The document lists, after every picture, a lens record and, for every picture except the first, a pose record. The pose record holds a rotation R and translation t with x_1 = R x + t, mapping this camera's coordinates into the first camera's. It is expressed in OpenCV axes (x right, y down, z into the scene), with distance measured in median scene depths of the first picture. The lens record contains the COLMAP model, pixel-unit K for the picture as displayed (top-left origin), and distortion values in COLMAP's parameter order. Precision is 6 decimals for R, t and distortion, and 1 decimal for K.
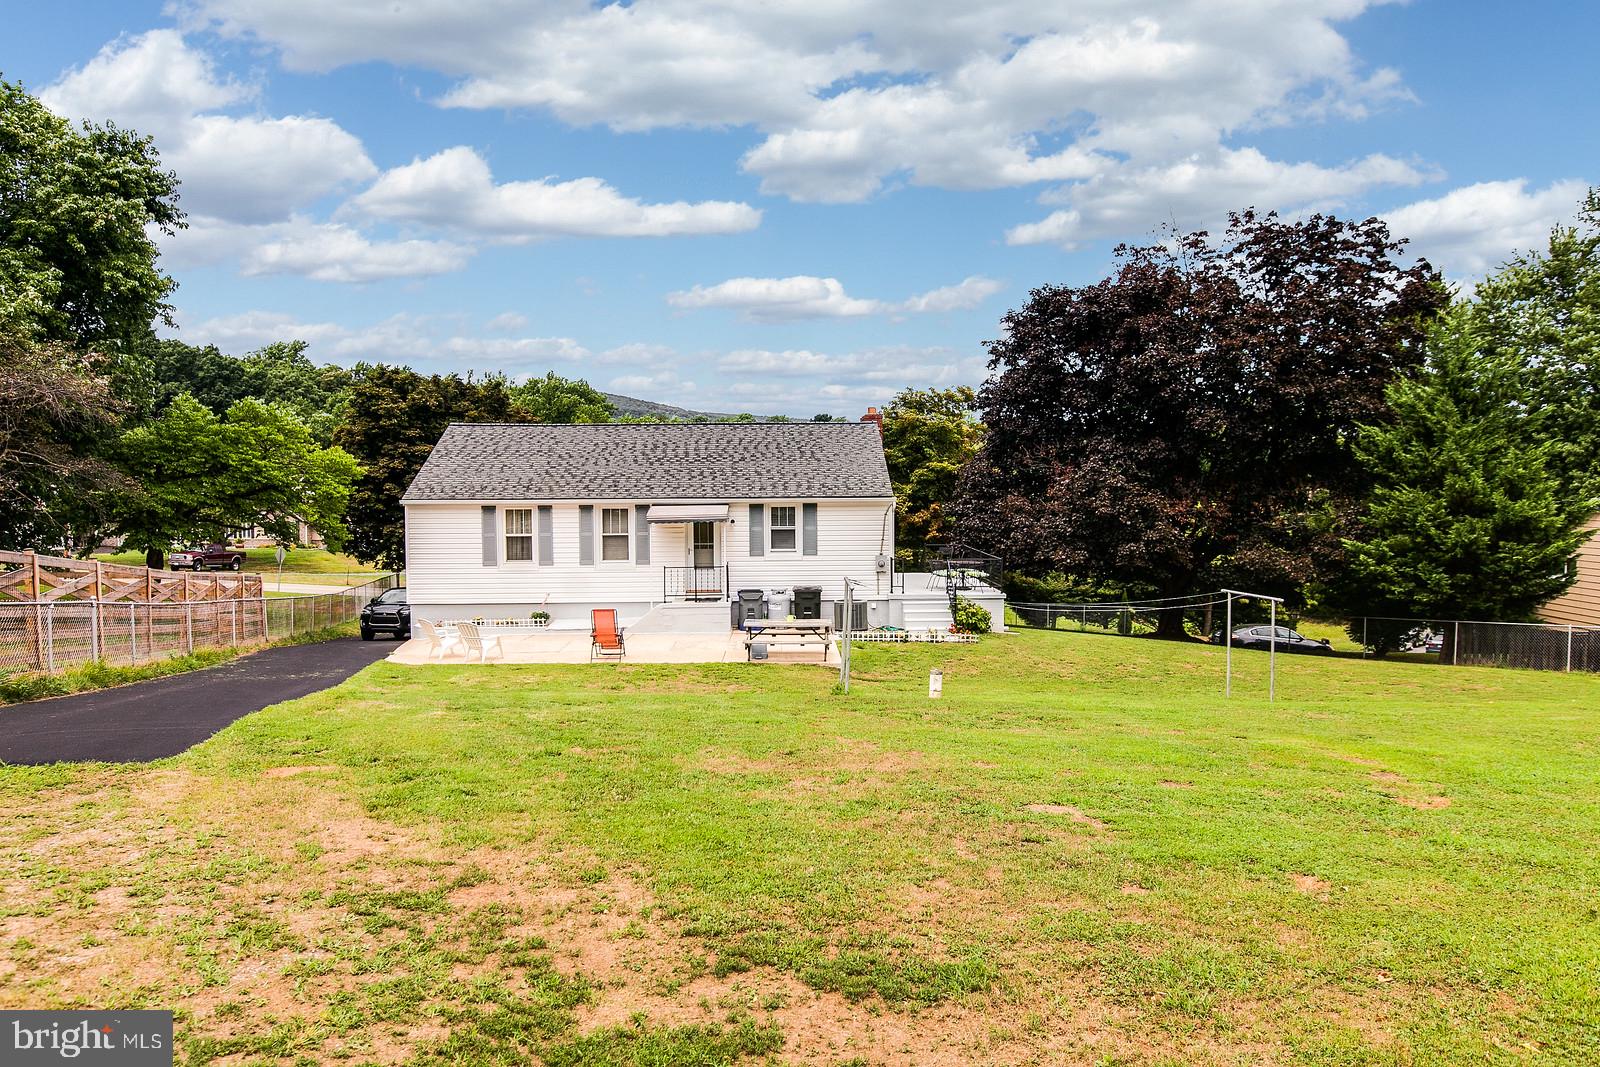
lens RADIAL K [[1036.7, 0, 814.1], [0, 1036.7, 535.8], [0, 0, 1]] dist [0.021337, 0.000215]
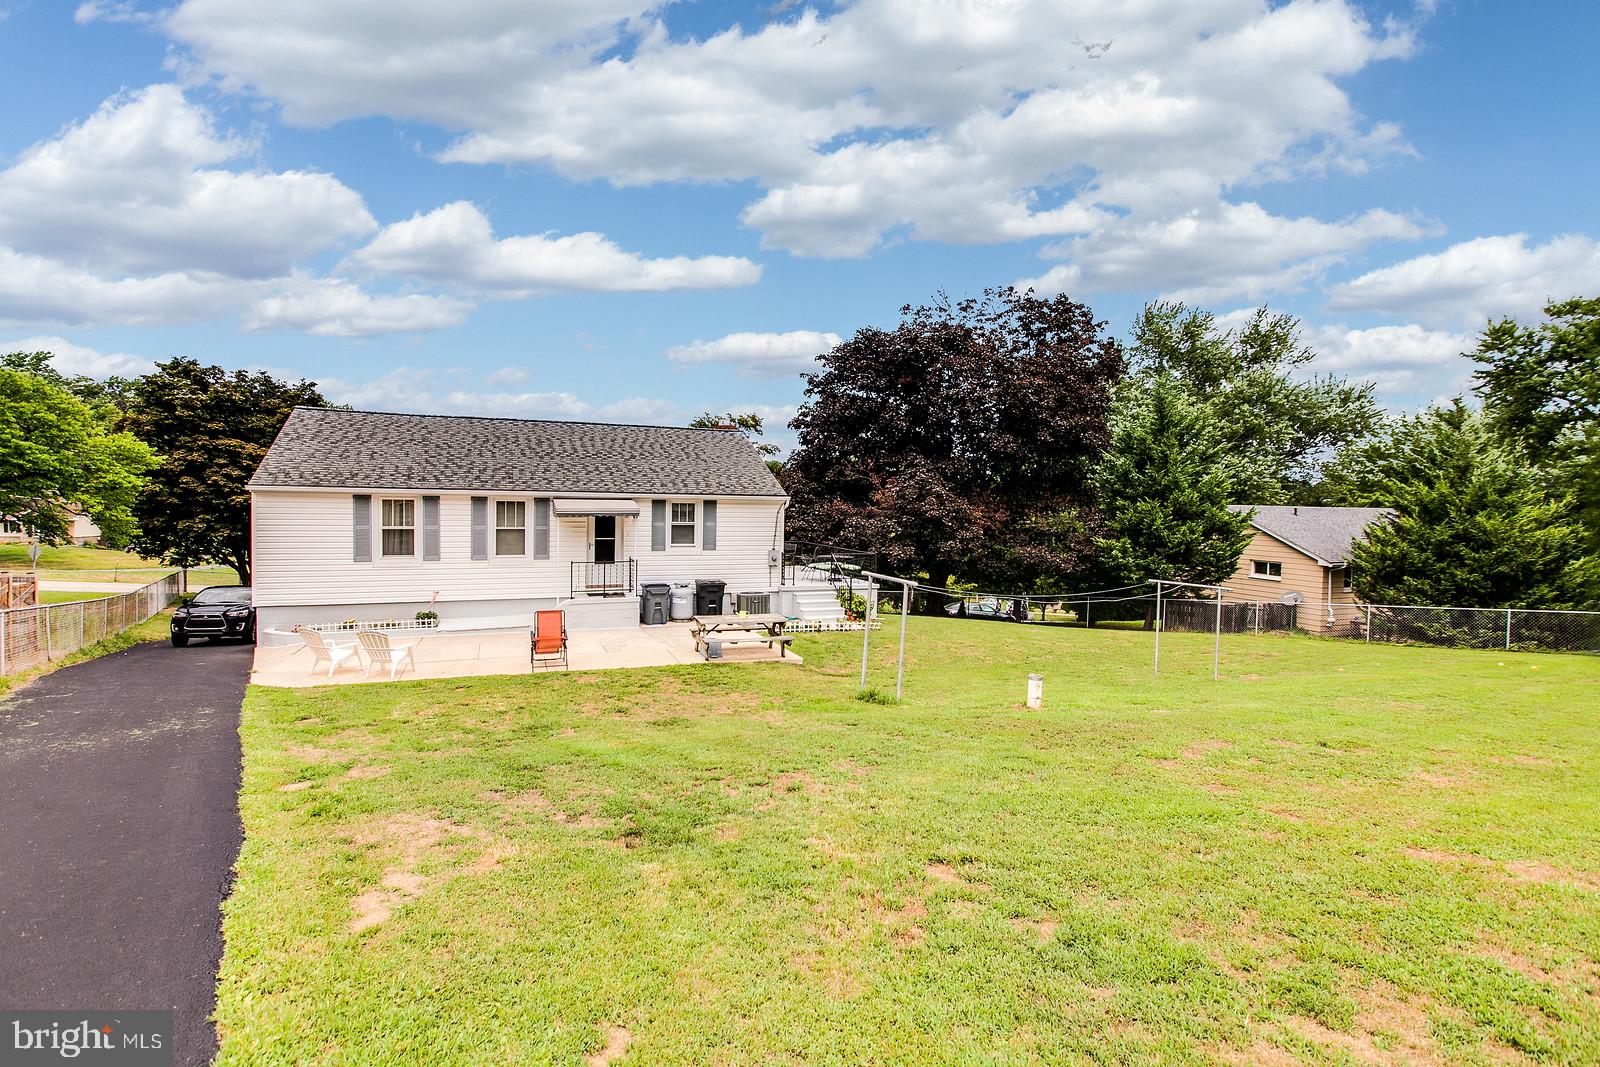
lens RADIAL K [[734.4, 0, 794.2], [0, 734.4, 531.6], [0, 0, 1]] dist [0.004997, -0.001500]
pose [[0.941899, 0.009437, 0.335763, -0.170730], [-0.006097, 0.999921, -0.010999, 0.007747], [-0.335841, 0.008313, 0.941882, 0.269808]]
